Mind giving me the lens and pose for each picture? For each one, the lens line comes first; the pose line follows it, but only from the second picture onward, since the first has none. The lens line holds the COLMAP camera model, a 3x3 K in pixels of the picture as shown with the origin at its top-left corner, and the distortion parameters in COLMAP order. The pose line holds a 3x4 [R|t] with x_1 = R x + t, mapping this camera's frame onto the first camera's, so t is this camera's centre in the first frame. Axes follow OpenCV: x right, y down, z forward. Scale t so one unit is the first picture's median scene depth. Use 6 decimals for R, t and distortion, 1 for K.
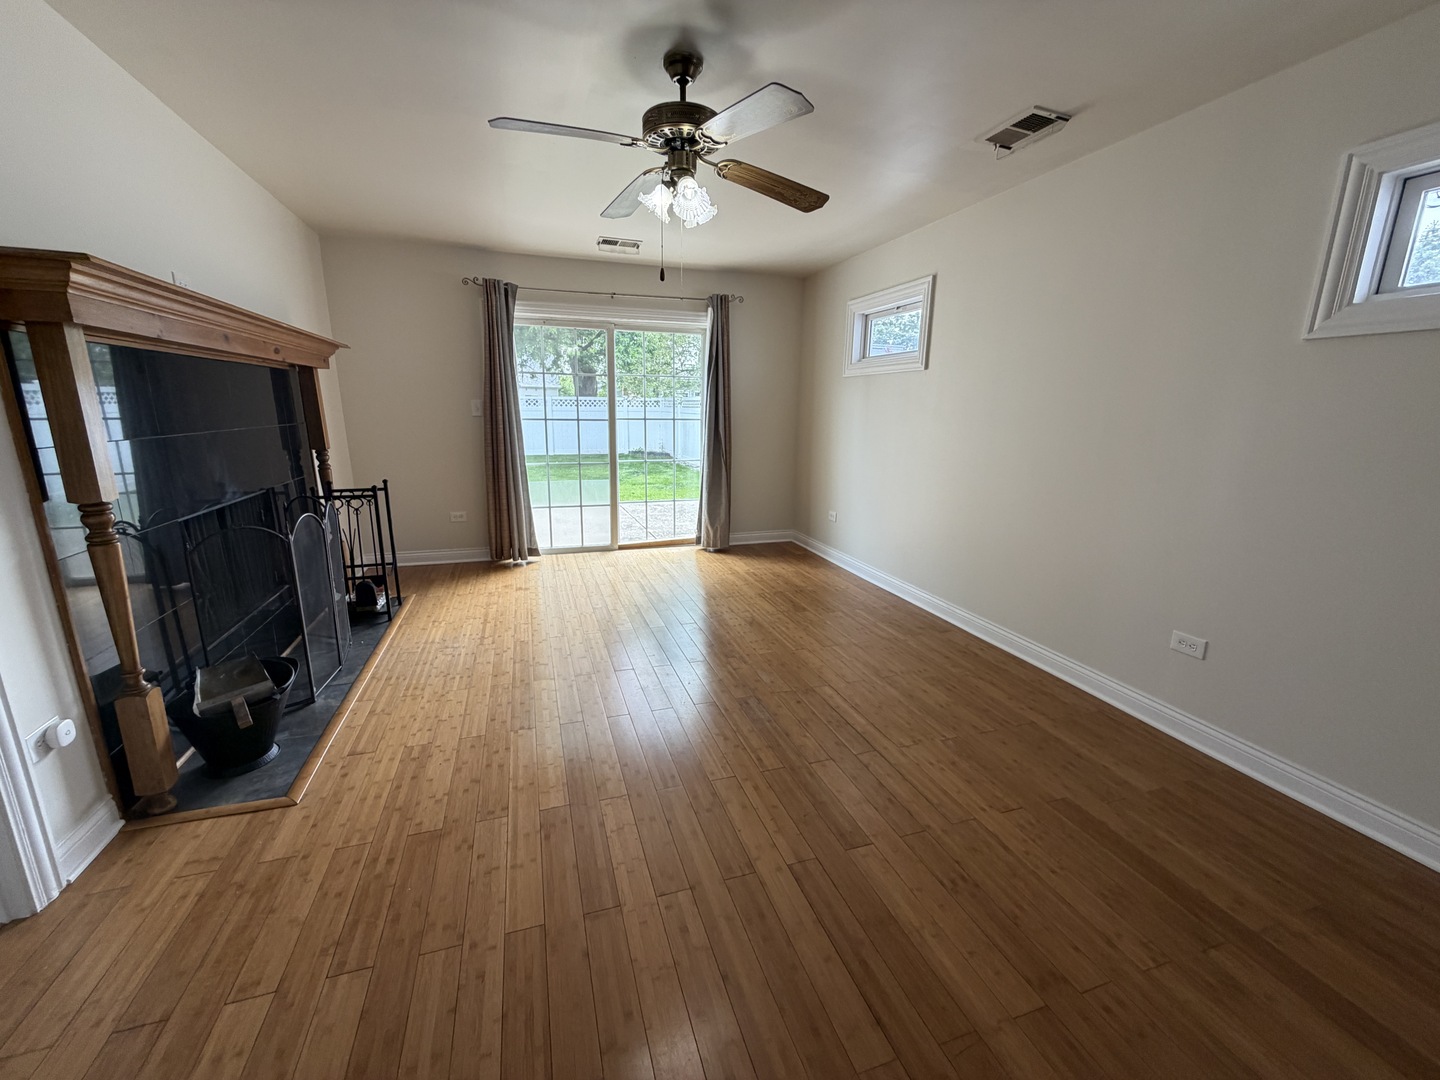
lens RADIAL K [[572.3, 0, 713.3], [0, 572.3, 542.1], [0, 0, 1]] dist [-0.000909, -0.000042]
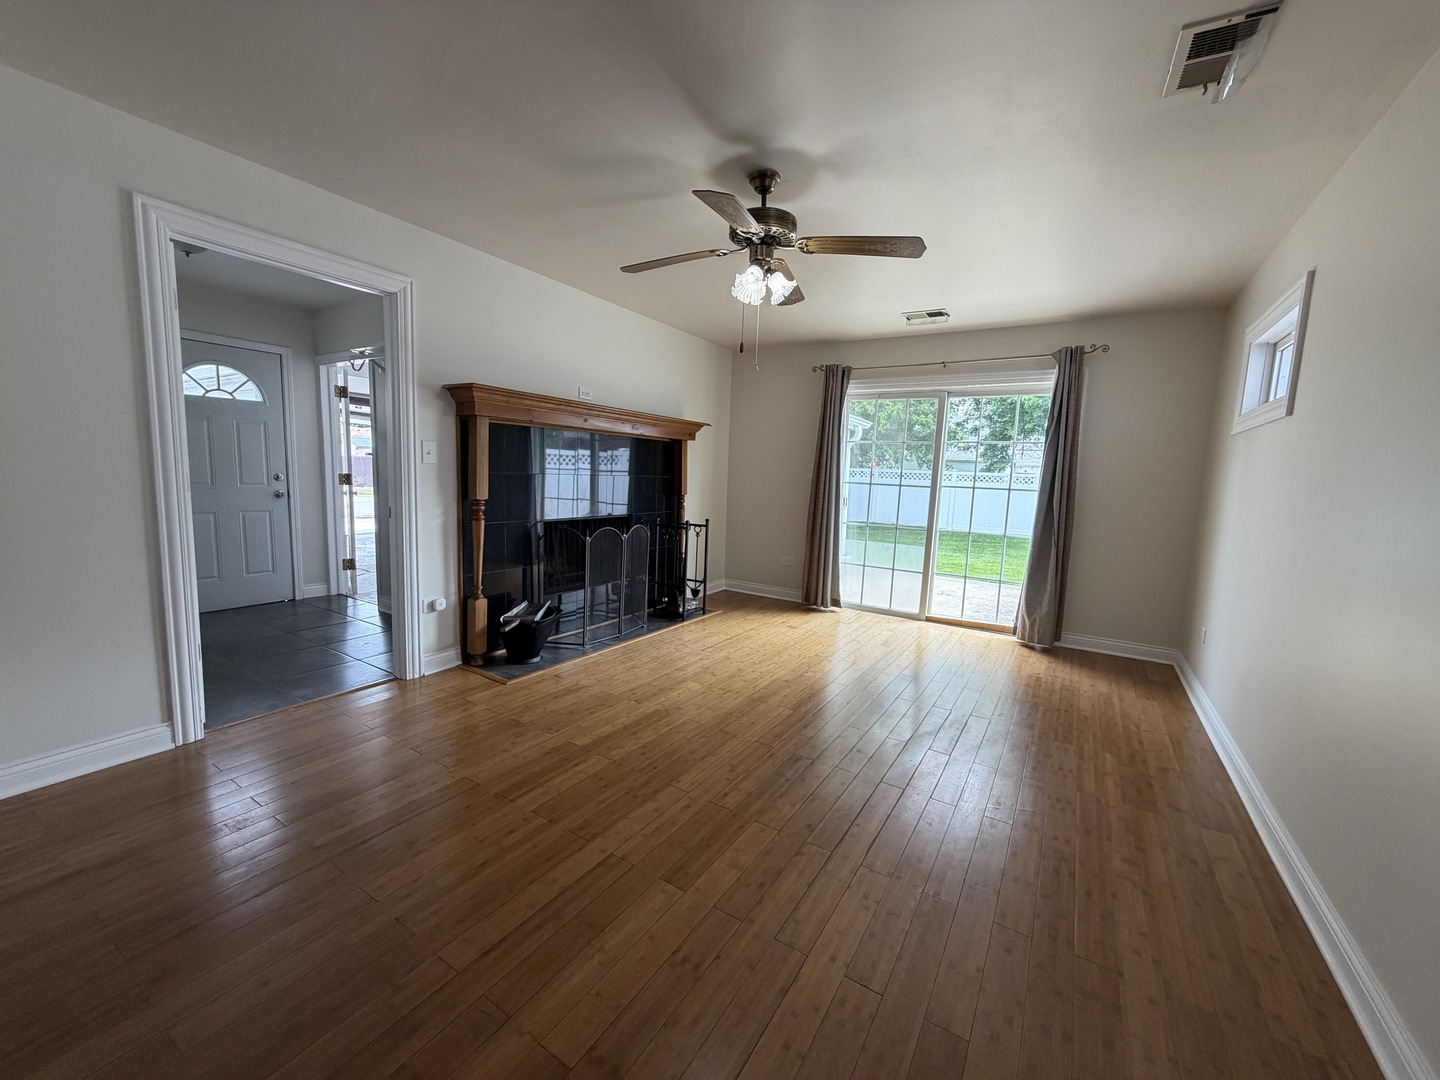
lens RADIAL K [[569.3, 0, 715.0], [0, 569.3, 544.5], [0, 0, 1]] dist [-0.000803, -0.000130]
pose [[0.640584, 0.110875, -0.759842, 0.461273], [-0.208317, 0.977505, -0.032986, -0.009864], [0.739092, 0.179418, 0.649271, 0.148807]]
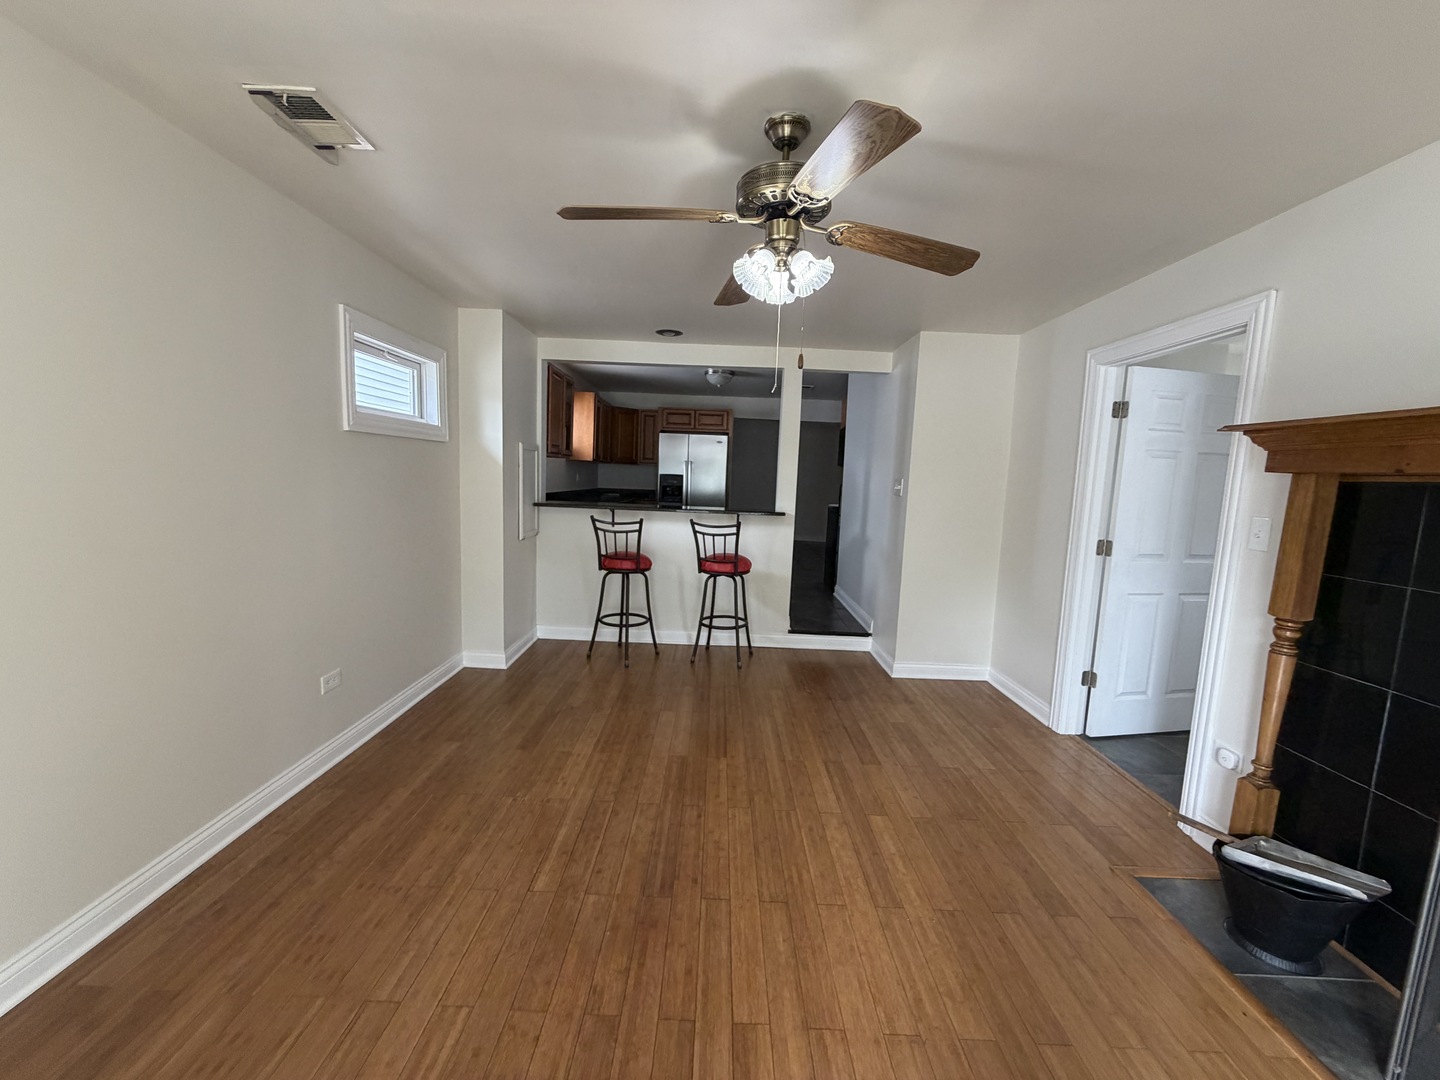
lens RADIAL K [[572.3, 0, 713.3], [0, 572.3, 542.1], [0, 0, 1]] dist [-0.000909, -0.000042]
pose [[-0.947860, -0.086591, 0.306699, -0.137820], [0.021128, 0.943187, 0.331591, -0.279655], [-0.317987, 0.320781, -0.892179, 1.056897]]
